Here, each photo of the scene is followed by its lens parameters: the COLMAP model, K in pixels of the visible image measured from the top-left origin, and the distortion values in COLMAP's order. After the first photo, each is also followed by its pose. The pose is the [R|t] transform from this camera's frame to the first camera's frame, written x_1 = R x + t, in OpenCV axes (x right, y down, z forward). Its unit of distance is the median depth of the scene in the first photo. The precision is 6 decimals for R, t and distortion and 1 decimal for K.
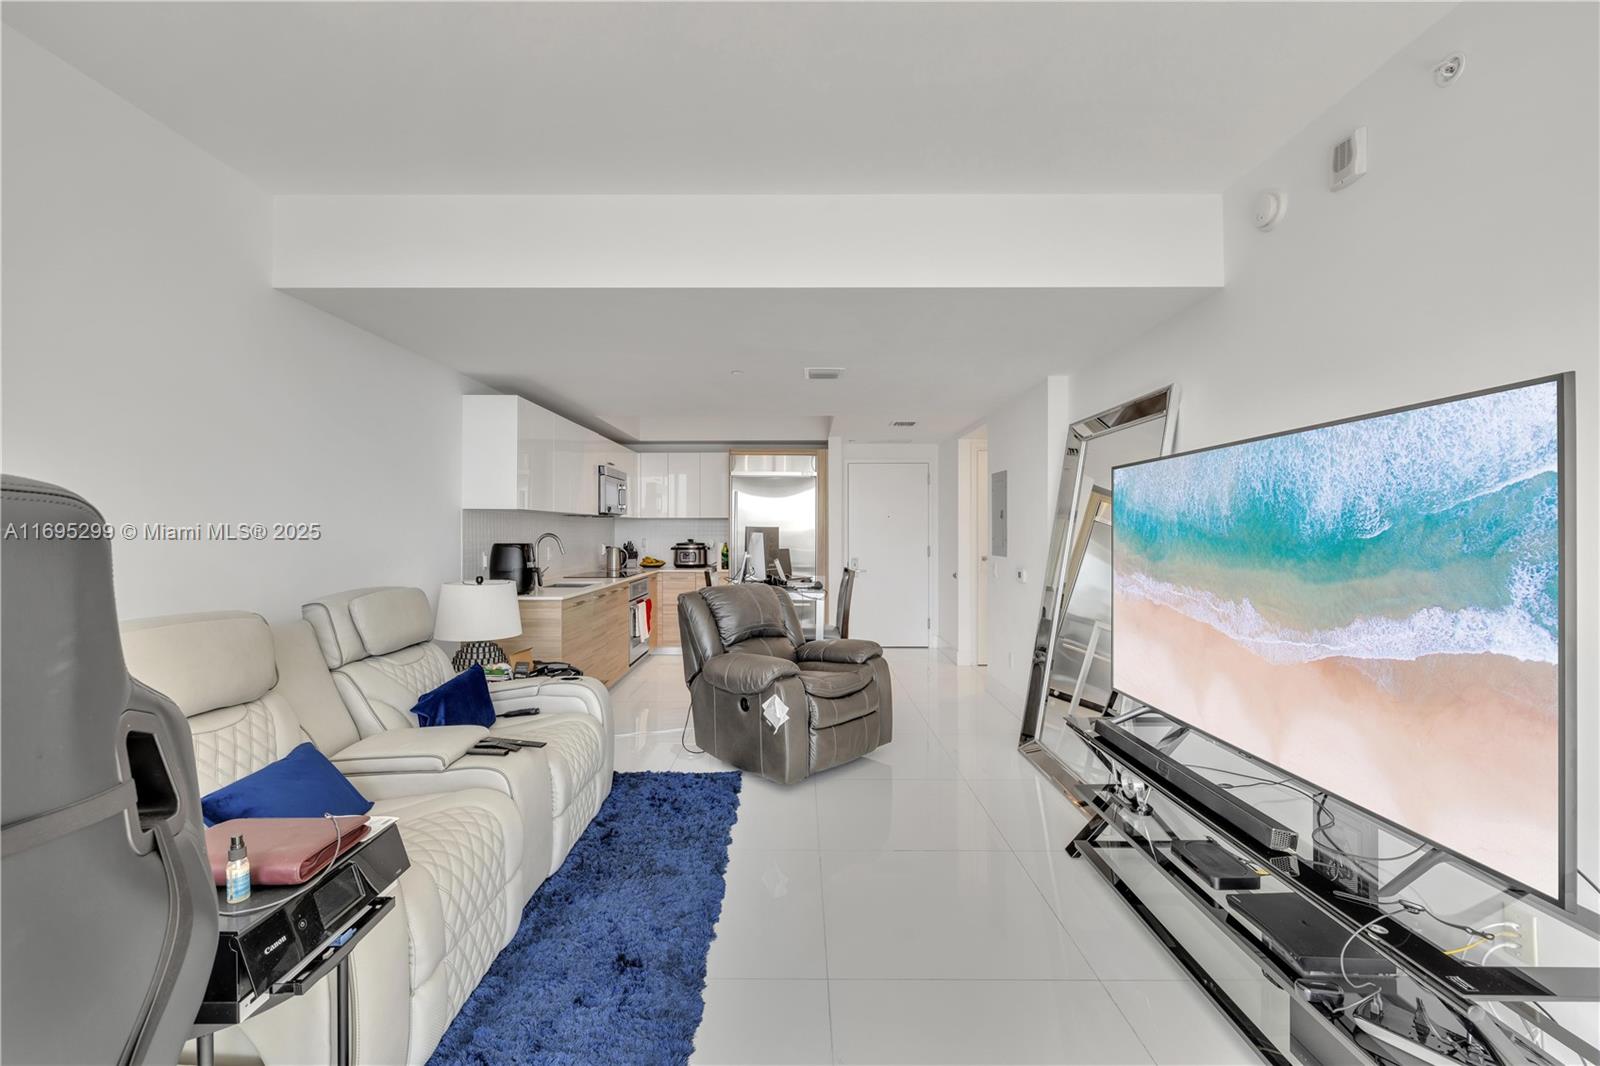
lens RADIAL K [[667.1, 0, 798.0], [0, 667.1, 534.6], [0, 0, 1]] dist [0.003510, -0.000692]
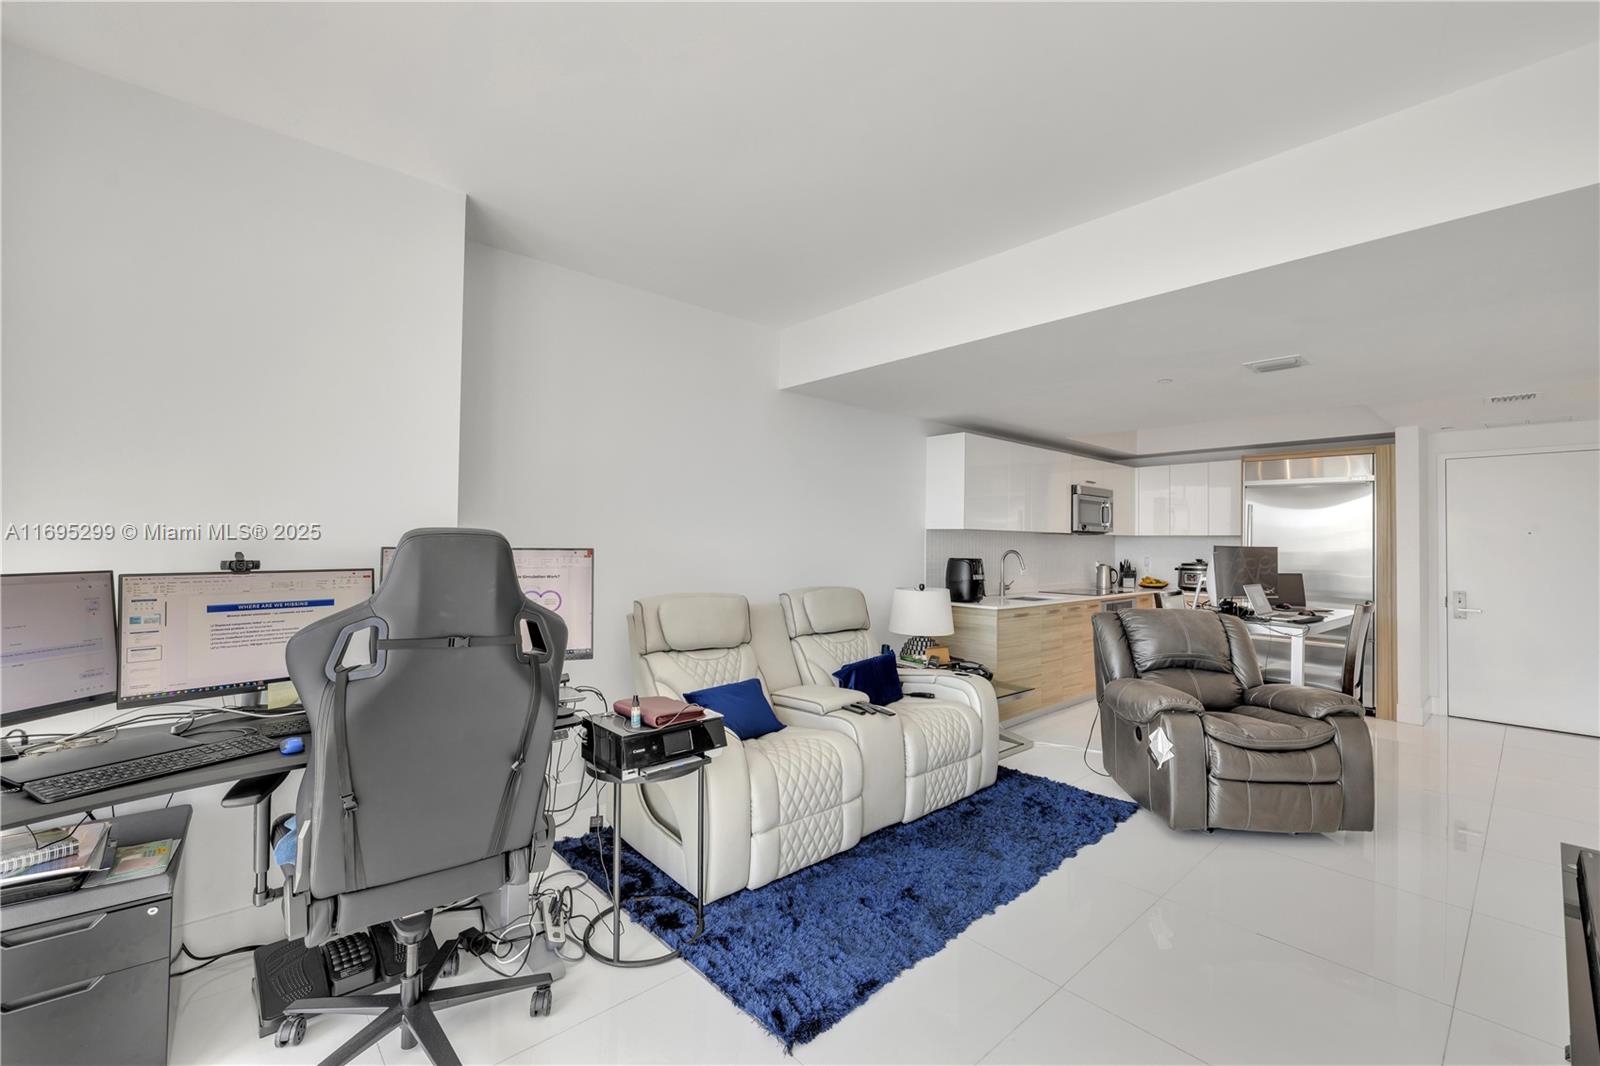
lens RADIAL K [[667.1, 0, 795.4], [0, 667.1, 533.3], [0, 0, 1]] dist [0.003510, -0.000692]
pose [[0.667830, -0.003855, -0.744304, 0.315908], [-0.014935, 0.999716, -0.018579, -0.005783], [0.744164, 0.023524, 0.667582, -0.006337]]
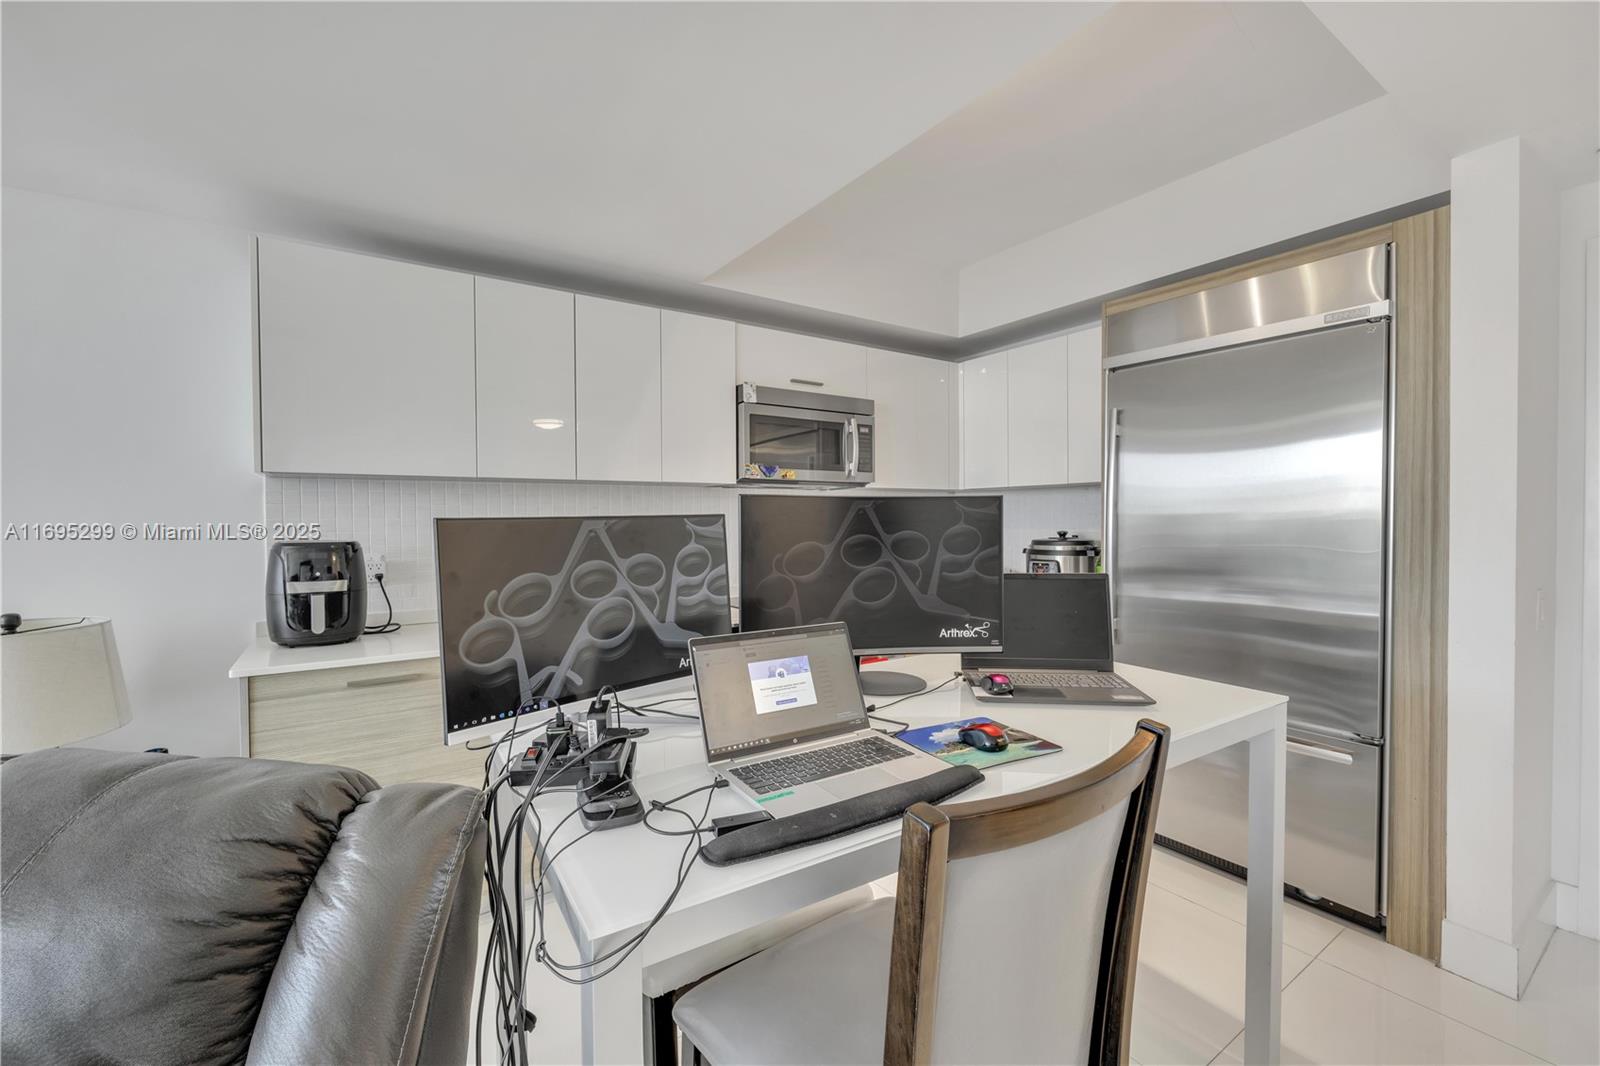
lens RADIAL K [[667.1, 0, 807.4], [0, 667.1, 536.4], [0, 0, 1]] dist [0.003510, -0.000692]
pose [[0.575956, 0.016141, -0.817321, 0.240568], [0.001870, 0.999776, 0.021063, 0.000941], [0.817478, -0.013660, 0.575797, 1.311162]]
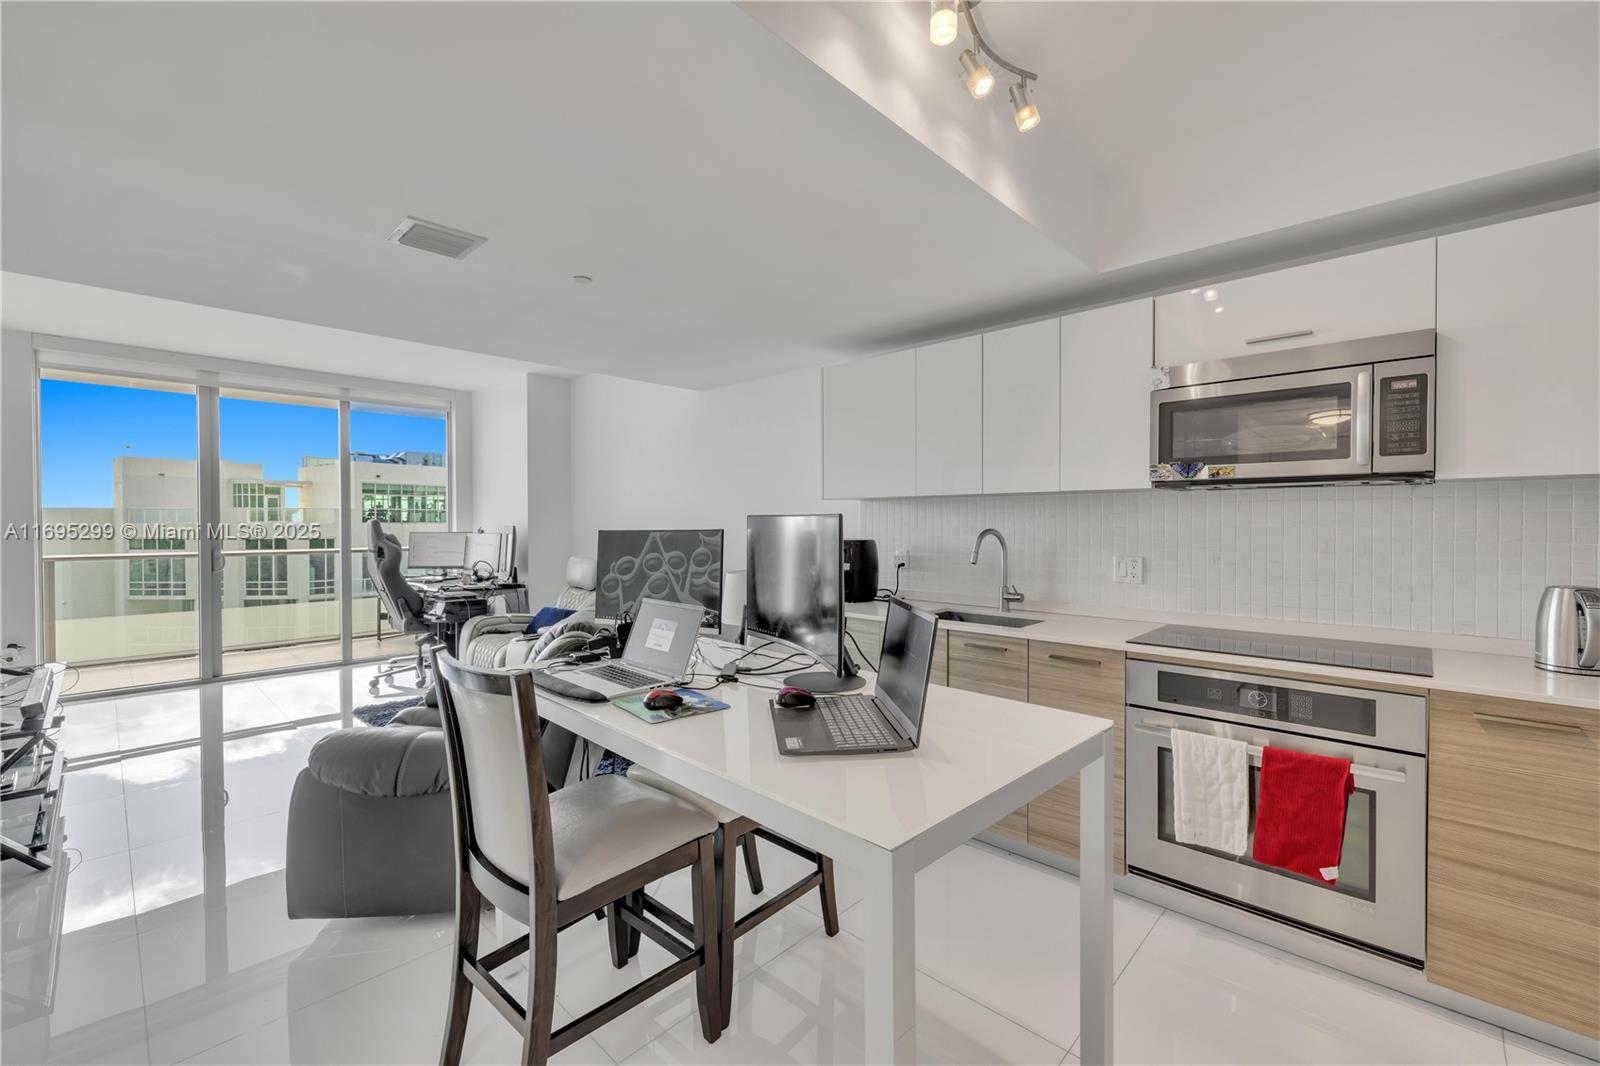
lens RADIAL K [[667.1, 0, 780.3], [0, 667.1, 533.7], [0, 0, 1]] dist [0.003510, -0.000692]
pose [[-0.707894, 0.007941, -0.706274, 0.277536], [-0.004249, 0.999871, 0.015501, -0.009601], [0.706306, 0.013974, -0.707768, 1.968604]]
